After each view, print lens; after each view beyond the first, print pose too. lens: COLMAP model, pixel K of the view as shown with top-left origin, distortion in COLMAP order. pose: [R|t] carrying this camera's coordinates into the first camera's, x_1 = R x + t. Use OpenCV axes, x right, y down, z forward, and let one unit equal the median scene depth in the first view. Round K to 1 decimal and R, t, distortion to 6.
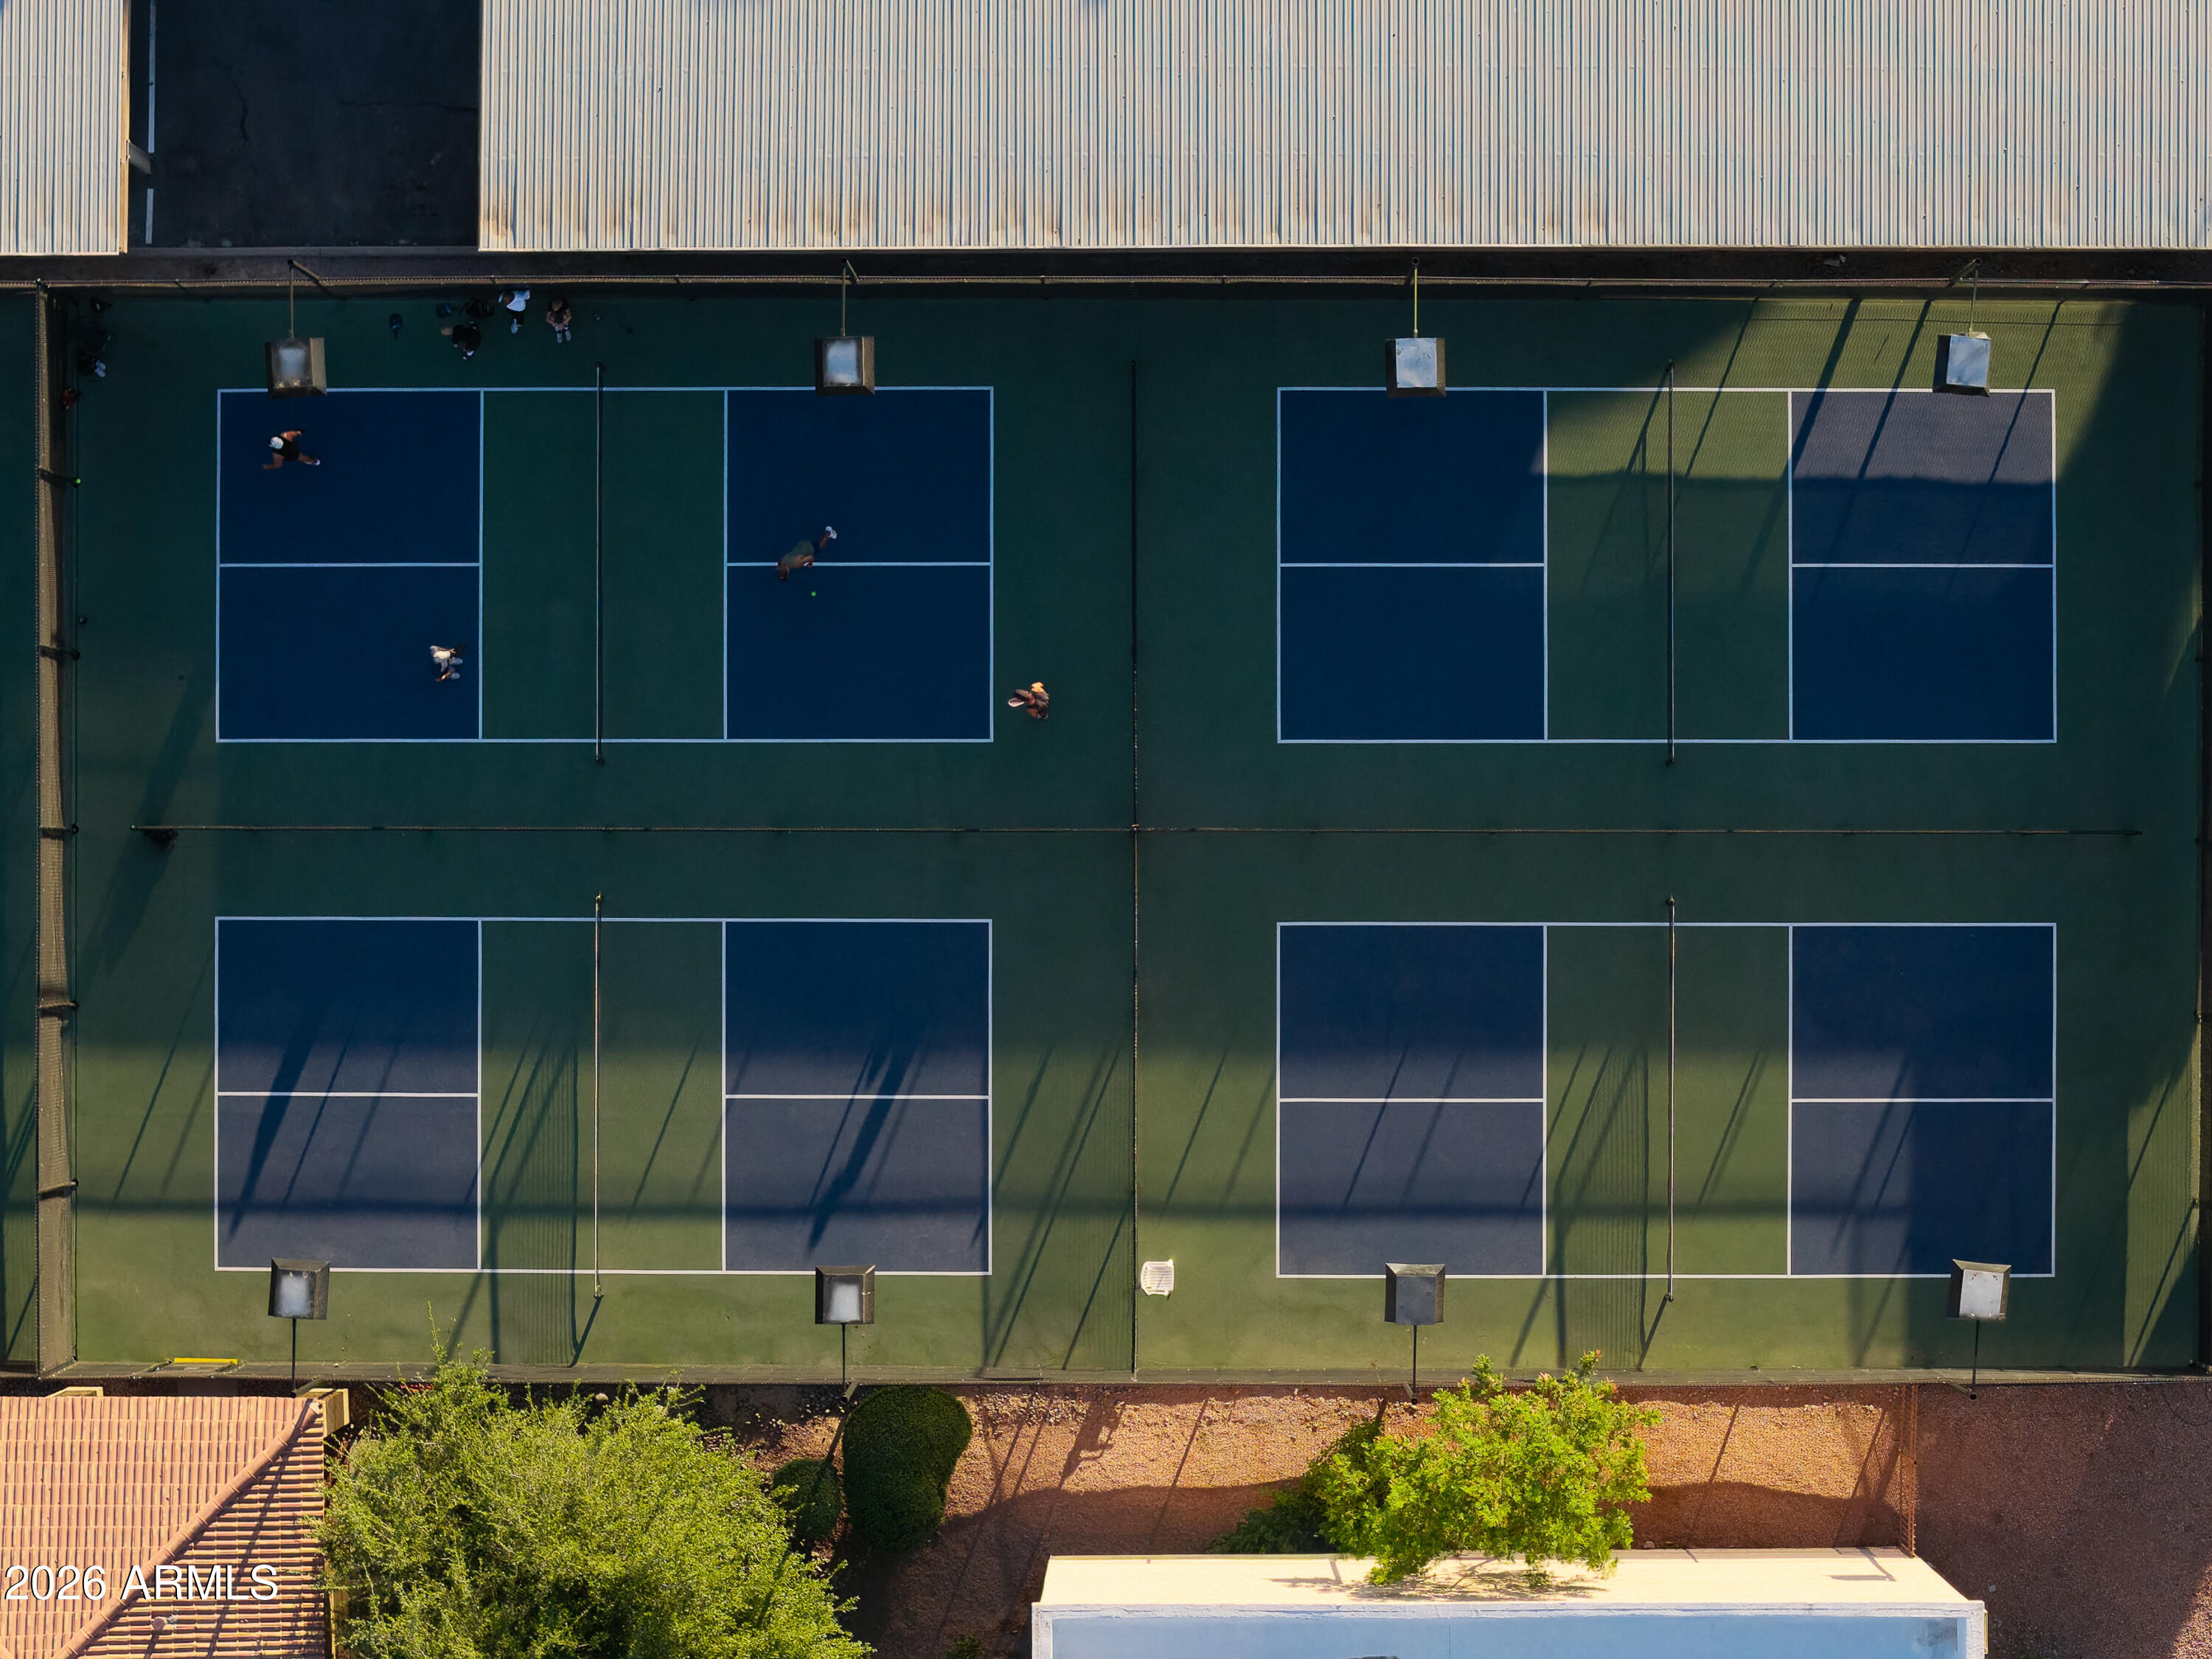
lens RADIAL K [[4700.2, 0, 1548.4], [0, 4700.2, 828.5], [0, 0, 1]] dist [-0.052921, -0.001882]
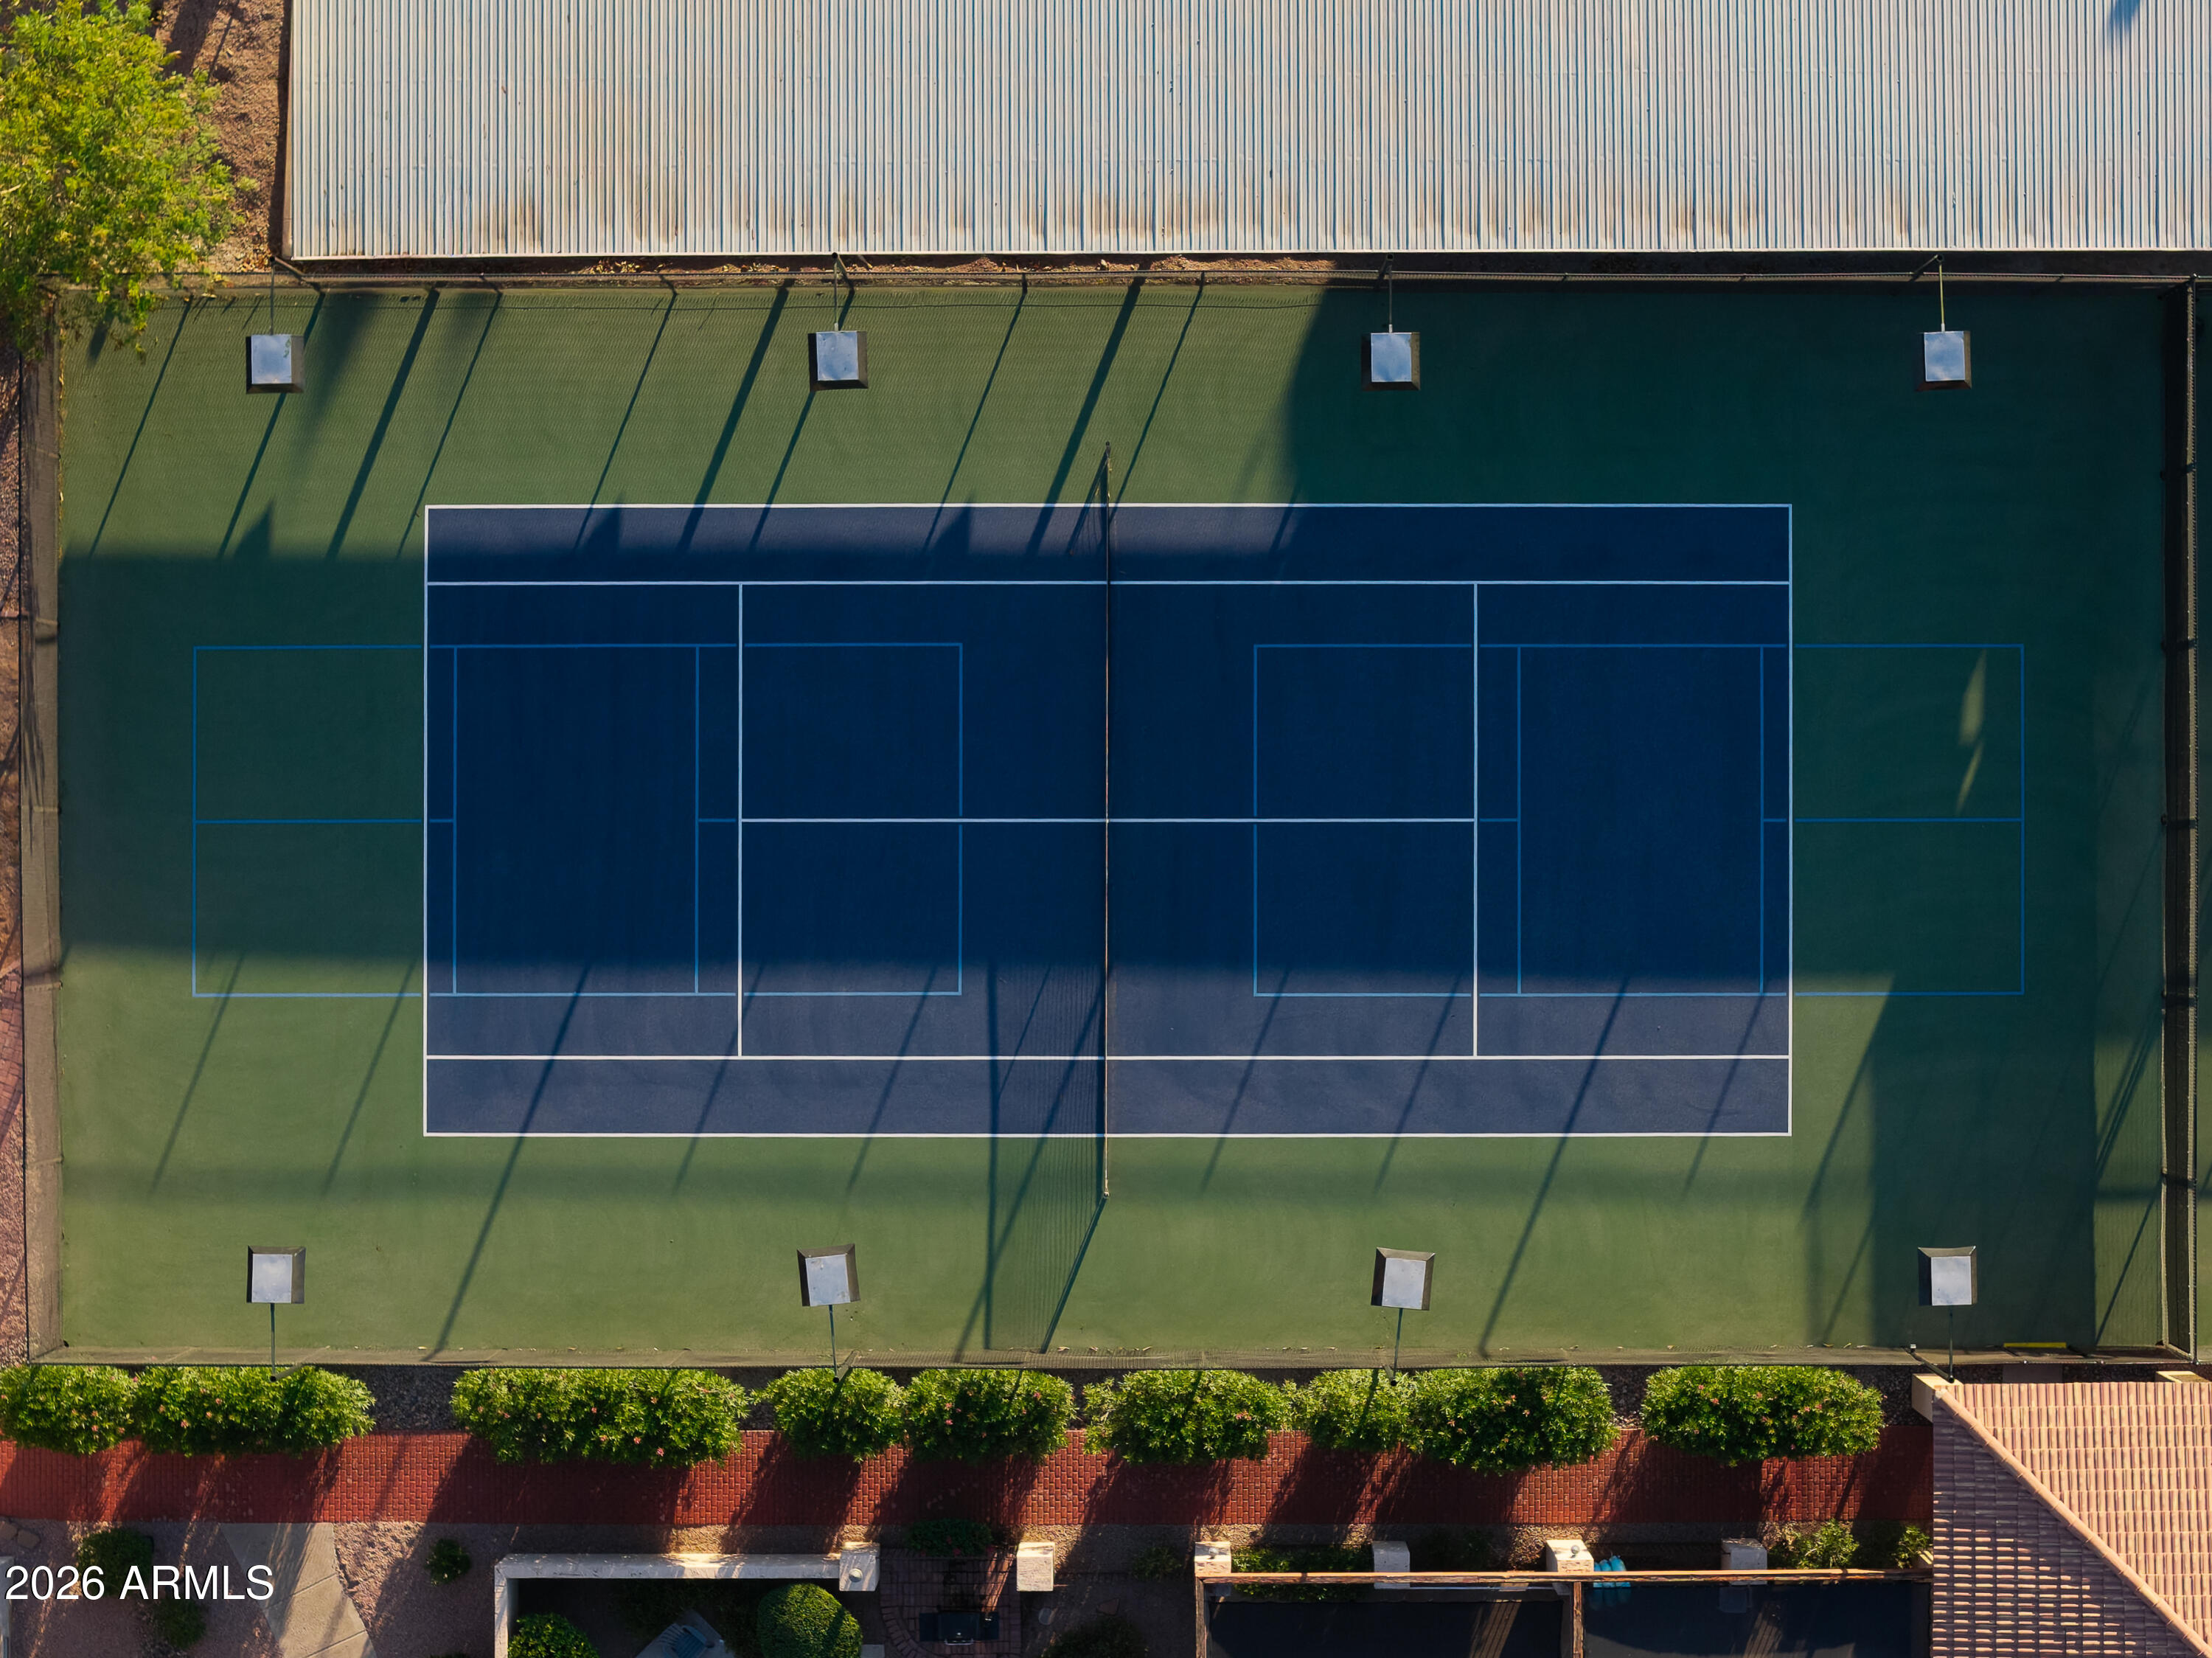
lens RADIAL K [[4591.5, 0, 1437.9], [0, 4591.5, 831.0], [0, 0, 1]] dist [-0.056023, -0.158449]
pose [[0.999999, -0.001431, -0.000048, -0.218291], [0.001431, 0.999997, 0.002076, 0.000150], [0.000045, -0.002076, 0.999998, 0.004711]]
